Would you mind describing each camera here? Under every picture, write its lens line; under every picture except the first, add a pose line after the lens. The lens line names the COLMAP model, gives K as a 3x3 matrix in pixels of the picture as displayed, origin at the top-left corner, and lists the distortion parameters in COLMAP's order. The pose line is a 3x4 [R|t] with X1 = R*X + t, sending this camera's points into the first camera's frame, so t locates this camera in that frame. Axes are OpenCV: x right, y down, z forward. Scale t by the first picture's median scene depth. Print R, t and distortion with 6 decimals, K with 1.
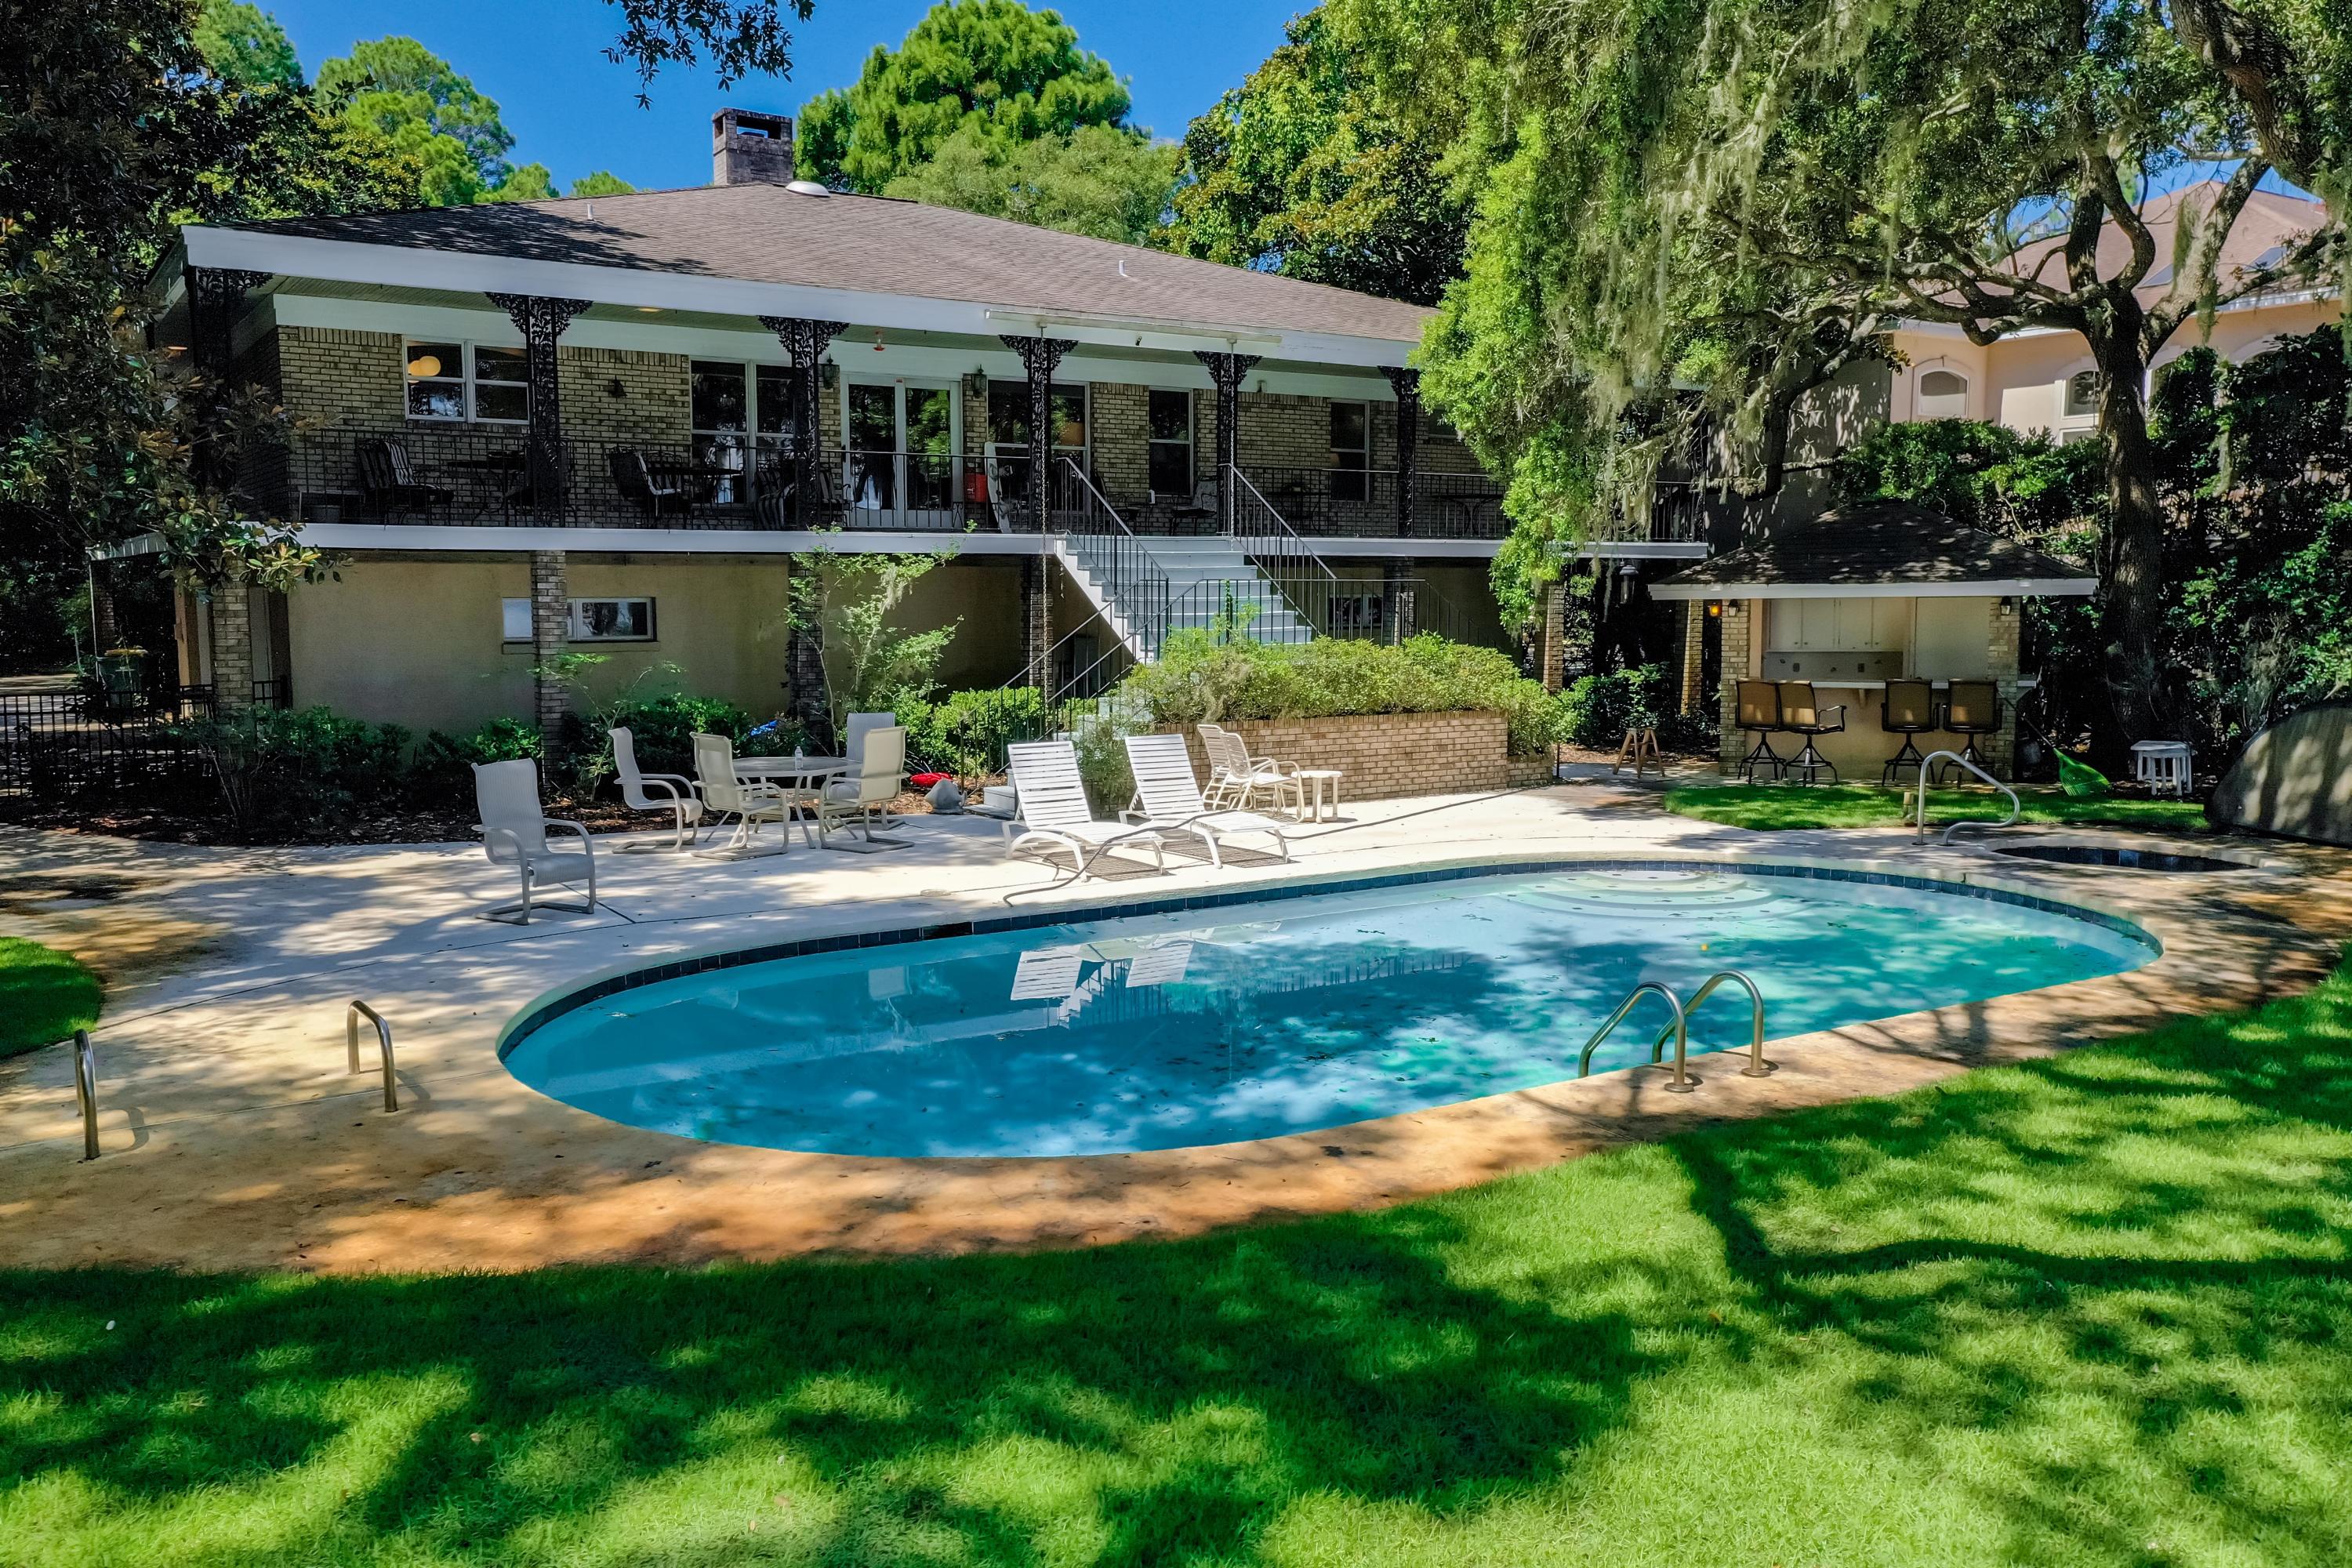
lens RADIAL K [[1874.9, 0, 1225.6], [0, 1874.9, 782.9], [0, 0, 1]] dist [0.028365, 0.006175]
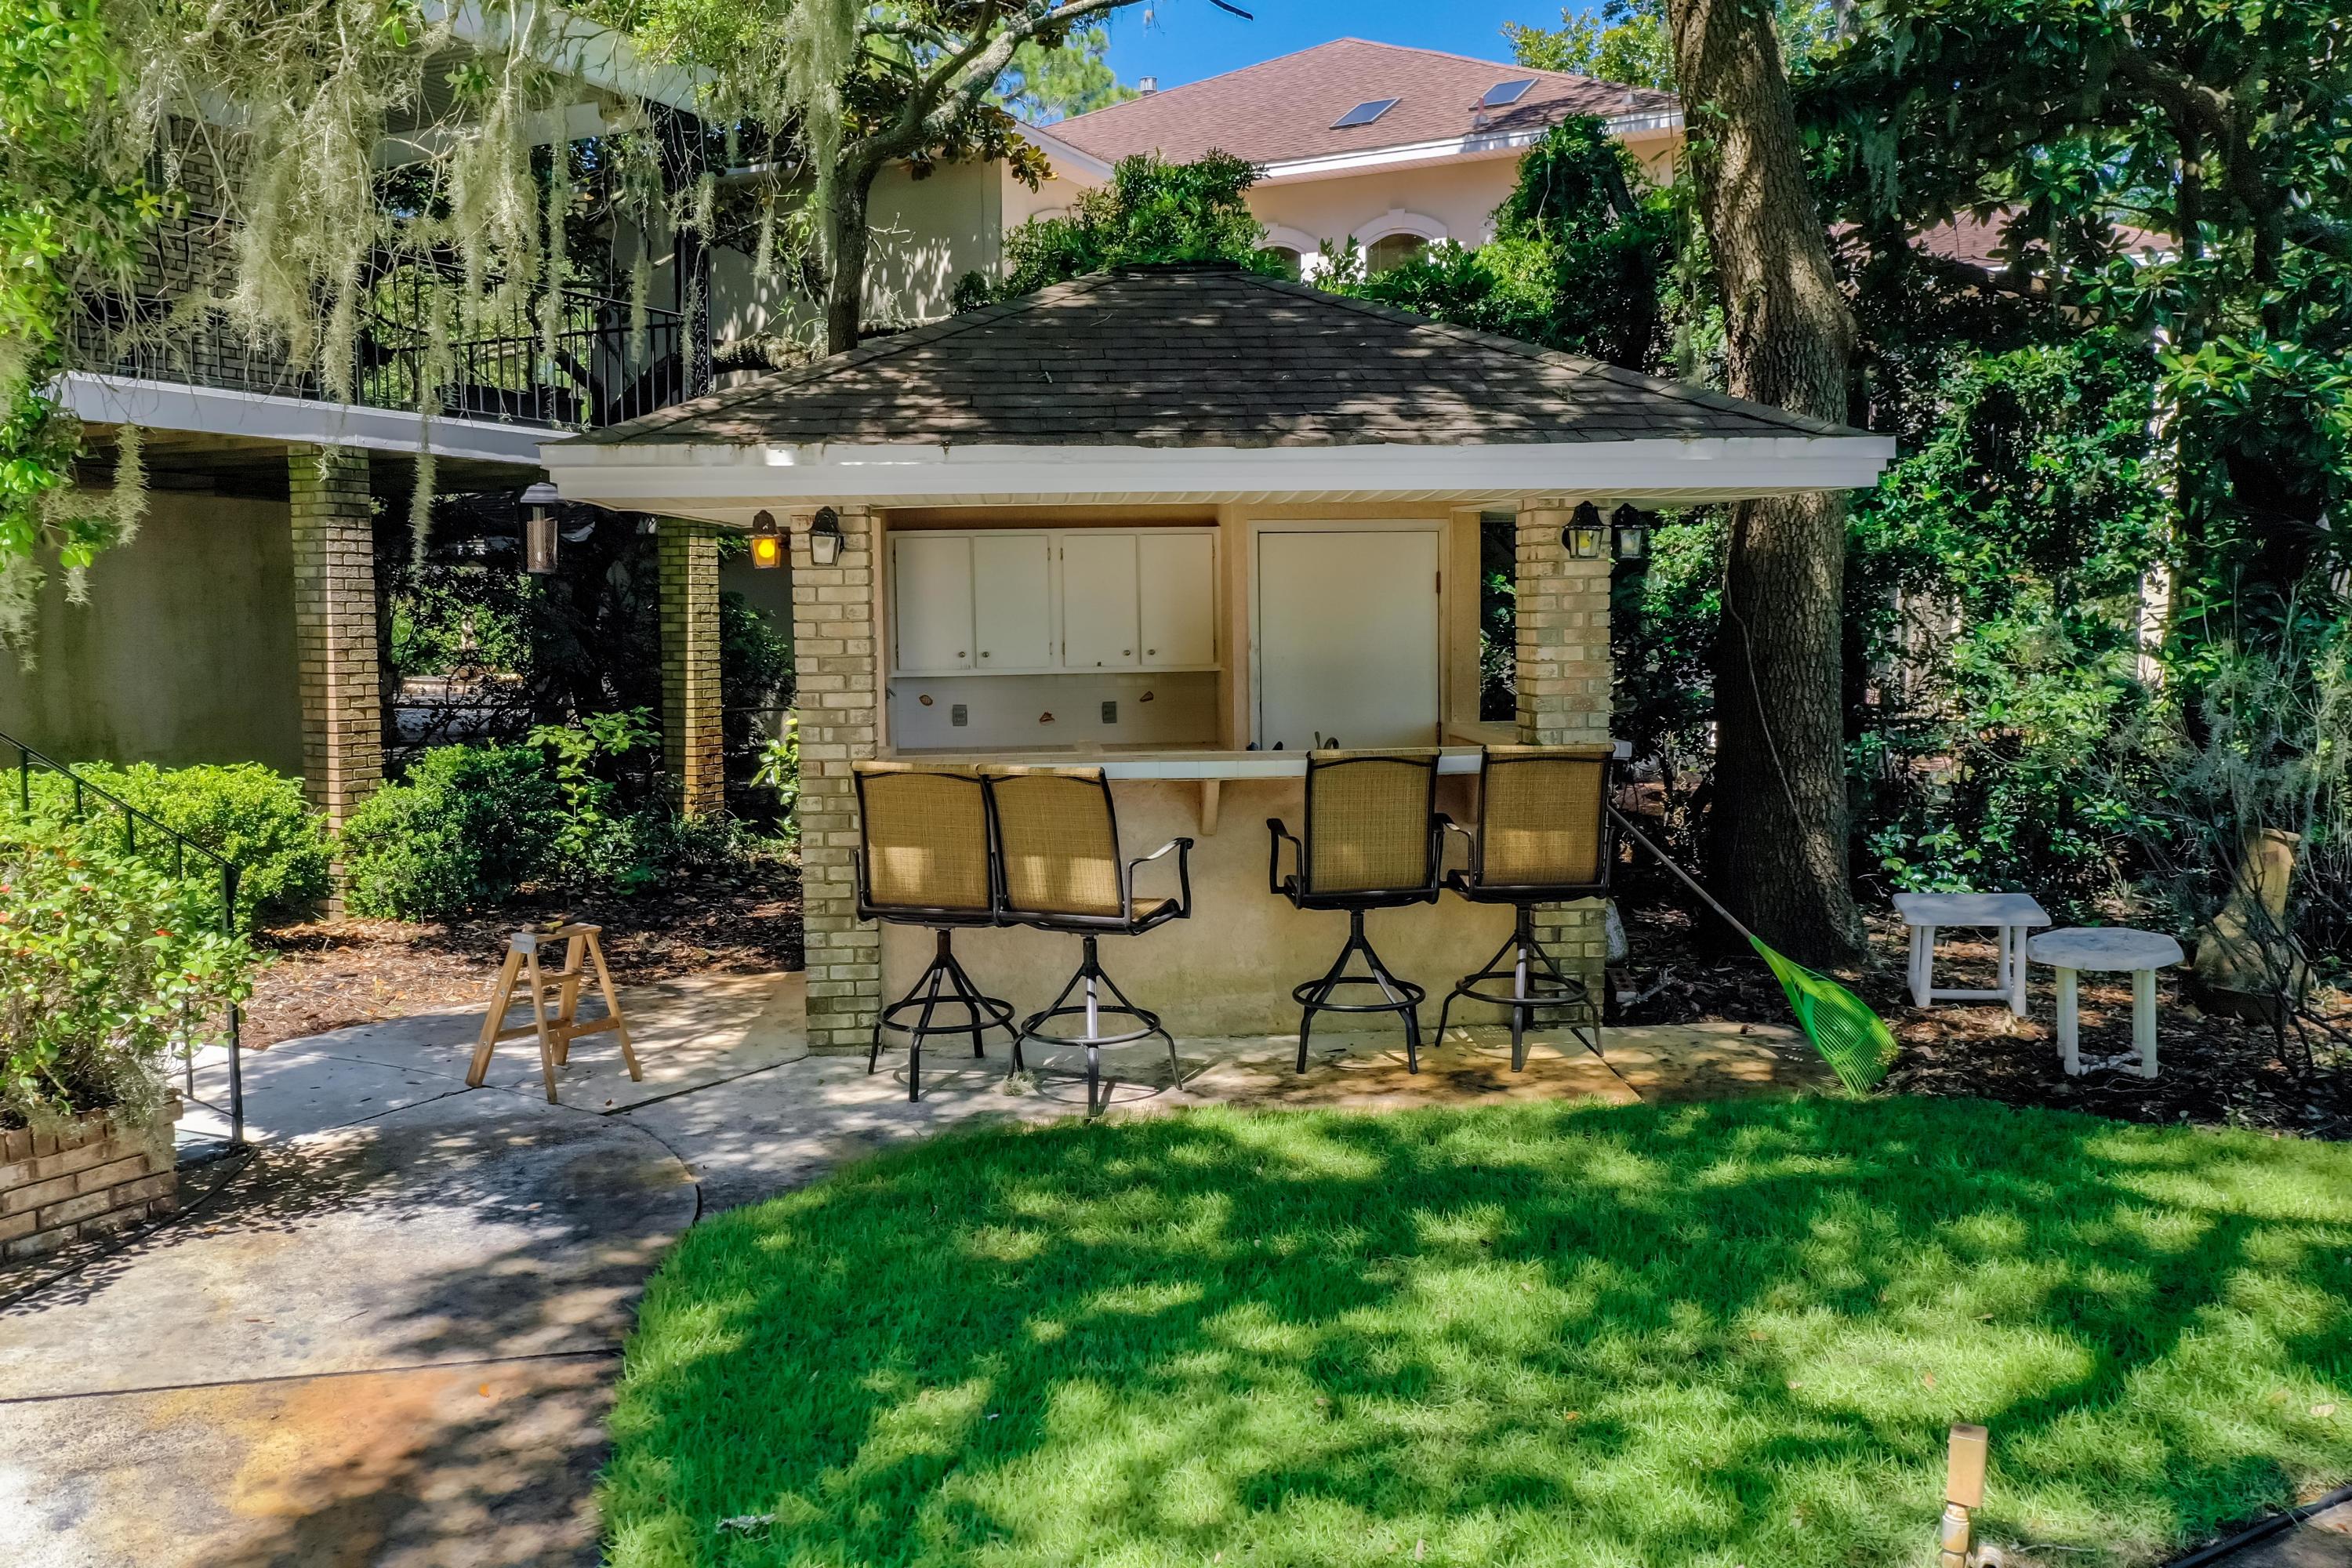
lens RADIAL K [[1895.7, 0, 1151.7], [0, 1895.7, 780.6], [0, 0, 1]] dist [0.025952, 0.014020]
pose [[0.888321, -0.043674, 0.457141, 0.168386], [0.053684, 0.998518, -0.008924, -0.045717], [-0.456074, 0.032468, 0.889349, 0.681695]]
